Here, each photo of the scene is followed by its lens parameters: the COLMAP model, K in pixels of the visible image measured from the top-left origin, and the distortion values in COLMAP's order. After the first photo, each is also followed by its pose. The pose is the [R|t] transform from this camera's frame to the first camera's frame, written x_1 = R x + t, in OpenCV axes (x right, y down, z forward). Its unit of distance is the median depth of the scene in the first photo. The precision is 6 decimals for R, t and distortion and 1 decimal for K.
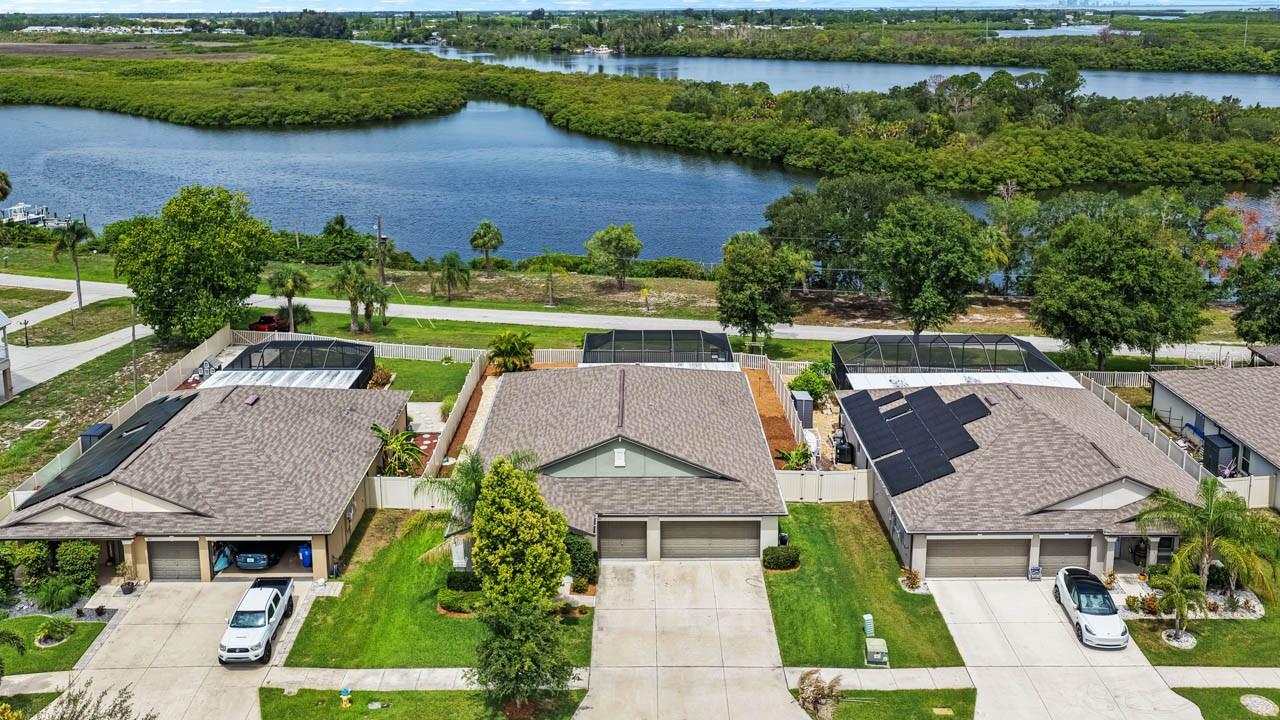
lens RADIAL K [[1095.8, 0, 629.8], [0, 1095.8, 263.3], [0, 0, 1]] dist [-0.002046, 0.014564]
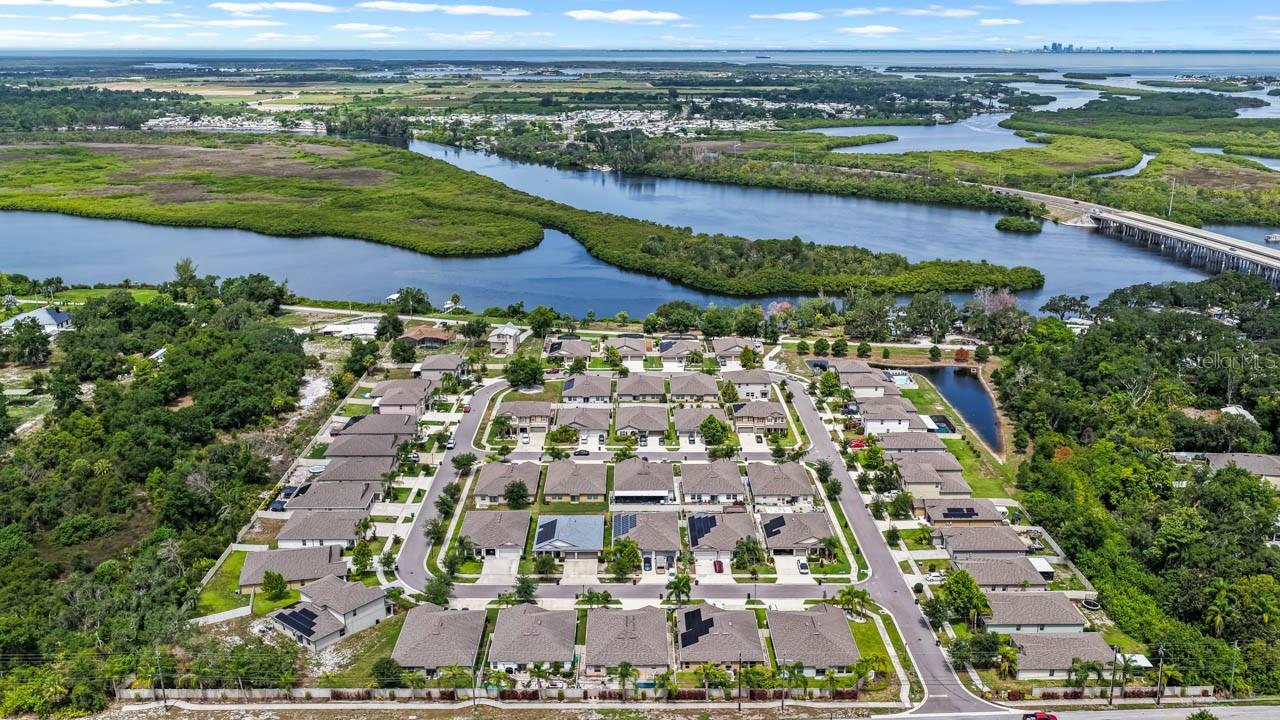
lens RADIAL K [[1079.6, 0, 640.0], [0, 1079.6, 360.0], [0, 0, 1]] dist [-0.005273, 0.015248]
pose [[0.999853, 0.001009, 0.017134, -0.010219], [-0.001893, 0.998664, 0.051643, -0.038474], [-0.017059, -0.051668, 0.998519, -1.947805]]
